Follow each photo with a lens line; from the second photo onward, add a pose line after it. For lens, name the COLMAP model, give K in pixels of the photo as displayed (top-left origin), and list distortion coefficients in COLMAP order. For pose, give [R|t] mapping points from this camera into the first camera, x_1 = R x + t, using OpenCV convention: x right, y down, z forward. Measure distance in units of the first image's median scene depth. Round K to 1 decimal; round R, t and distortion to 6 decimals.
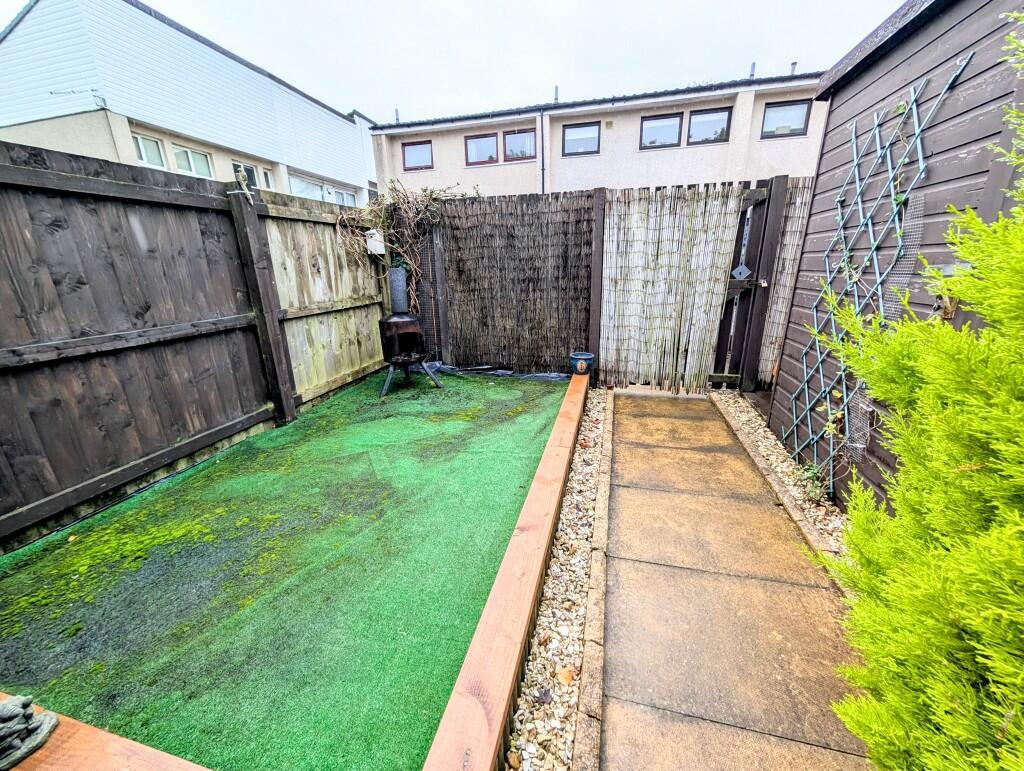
lens RADIAL K [[388.1, 0, 516.7], [0, 388.1, 385.9], [0, 0, 1]] dist [0.001181, 0.000012]
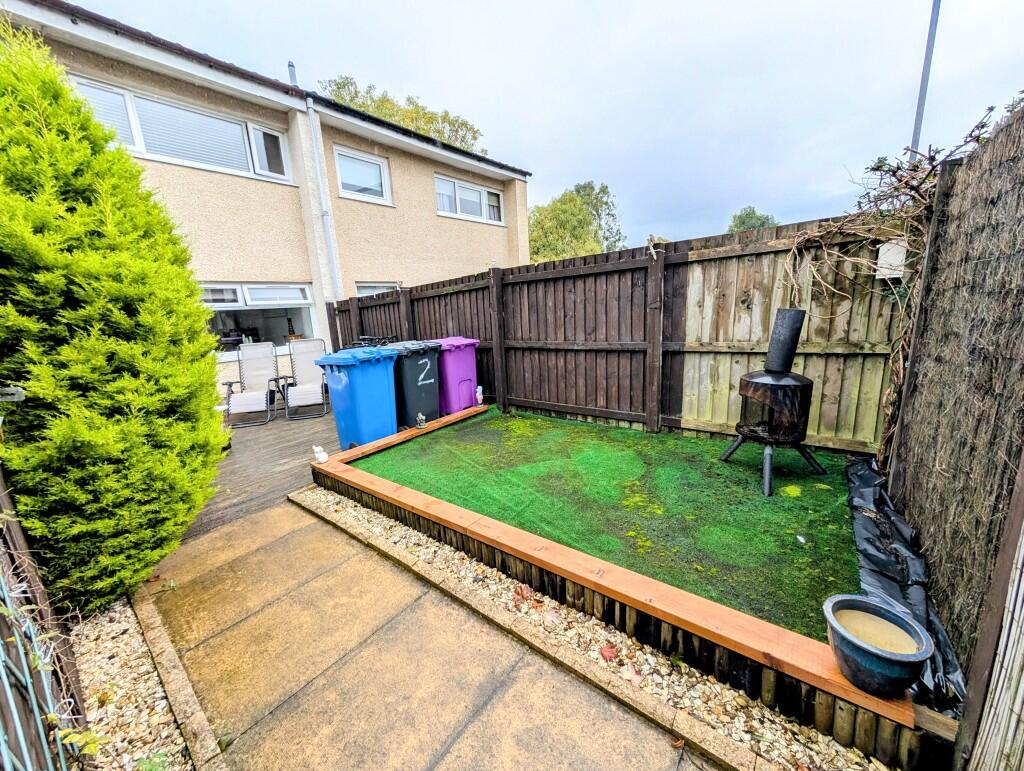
lens RADIAL K [[388.1, 0, 516.7], [0, 388.1, 385.9], [0, 0, 1]] dist [0.001181, 0.000012]
pose [[-0.415328, 0.229231, -0.880316, 0.612049], [-0.205325, 0.919132, 0.336210, -0.358705], [0.886197, 0.320388, -0.334675, 0.984299]]
